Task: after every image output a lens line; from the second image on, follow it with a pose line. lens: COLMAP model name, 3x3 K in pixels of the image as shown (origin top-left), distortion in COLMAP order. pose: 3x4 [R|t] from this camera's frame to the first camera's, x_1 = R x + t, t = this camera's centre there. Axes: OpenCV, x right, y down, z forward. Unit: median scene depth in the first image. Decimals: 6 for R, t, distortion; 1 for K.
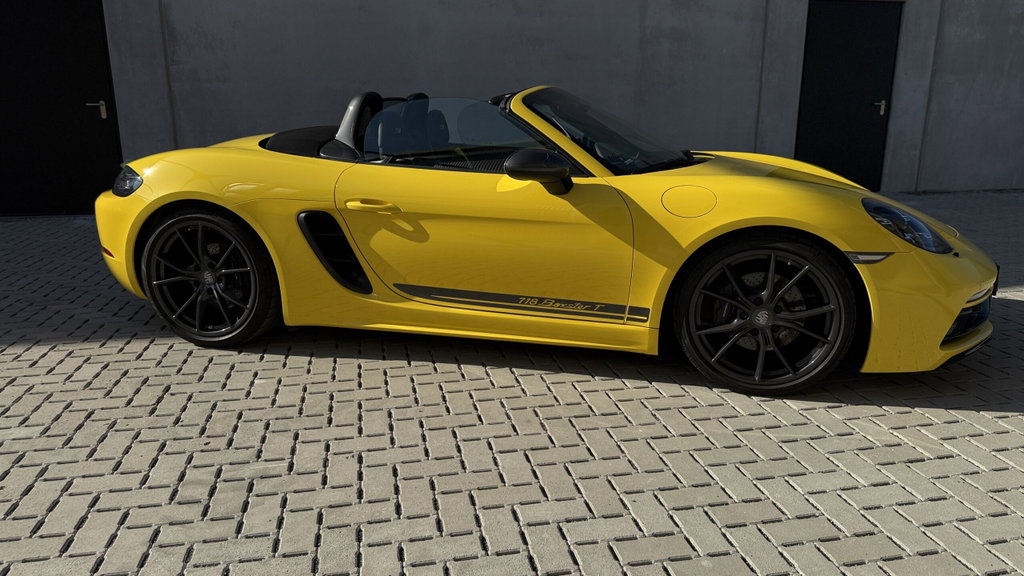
lens RADIAL K [[726.3, 0, 511.8], [0, 726.3, 269.7], [0, 0, 1]] dist [0.064883, -0.001040]
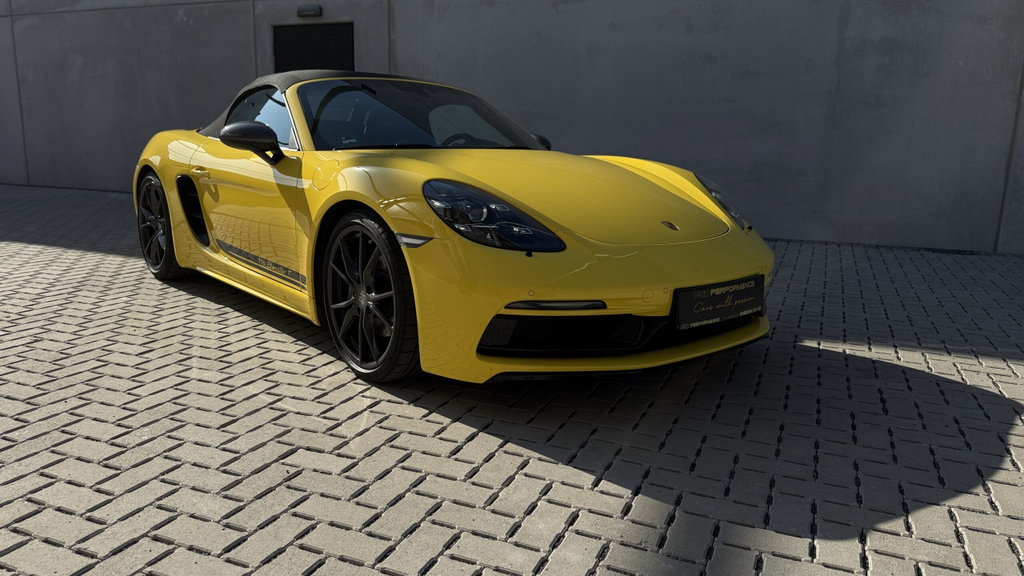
lens RADIAL K [[735.6, 0, 512.0], [0, 735.6, 288.0], [0, 0, 1]] dist [0.009503, -0.004789]
pose [[0.822994, 0.130328, -0.552897, 0.951818], [-0.151121, 0.988482, 0.008059, 0.013535], [0.547580, 0.076922, 0.833210, 0.259173]]
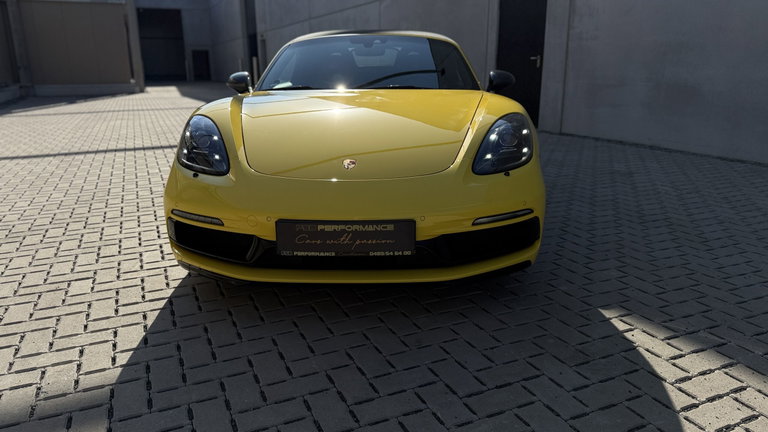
lens RADIAL K [[539.2, 0, 384.0], [0, 539.2, 216.0], [0, 0, 1]] dist [0.007243, 0.000124]
pose [[0.228762, 0.257976, -0.938678, 1.301634], [-0.208919, 0.954791, 0.211490, -0.172659], [0.950800, 0.147727, 0.272316, 0.942657]]
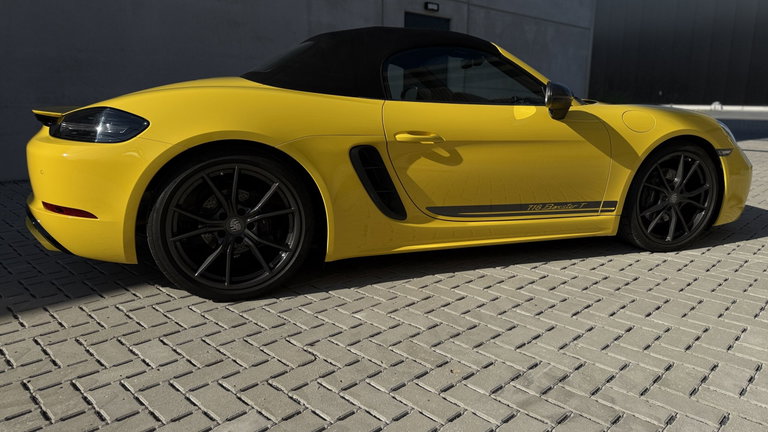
lens RADIAL K [[544.7, 0, 383.8], [0, 544.7, 202.3], [0, 0, 1]] dist [0.064883, -0.001040]
pose [[0.830515, -0.105766, 0.546862, -0.679320], [0.105953, 0.993878, 0.031311, -0.021287], [-0.546826, 0.031937, 0.836637, 0.344846]]
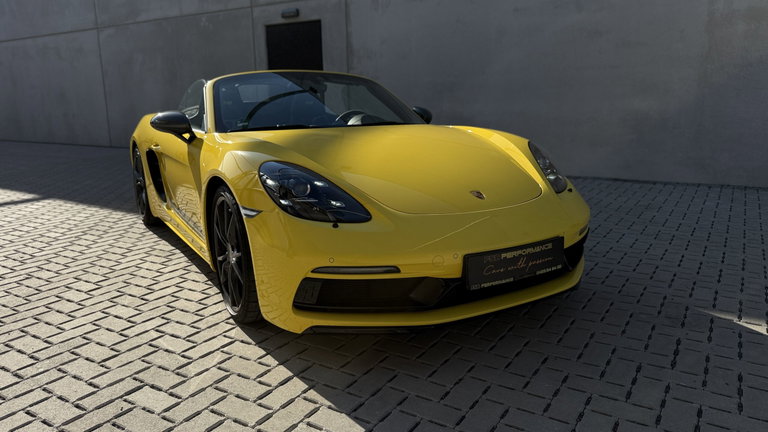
lens RADIAL K [[556.4, 0, 395.8], [0, 556.4, 211.4], [0, 0, 1]] dist [0.008429, -0.002160]
pose [[0.727263, 0.126691, -0.674564, 1.047507], [-0.141623, 0.989366, 0.033128, -0.066735], [0.671588, 0.071441, 0.737472, 0.449216]]
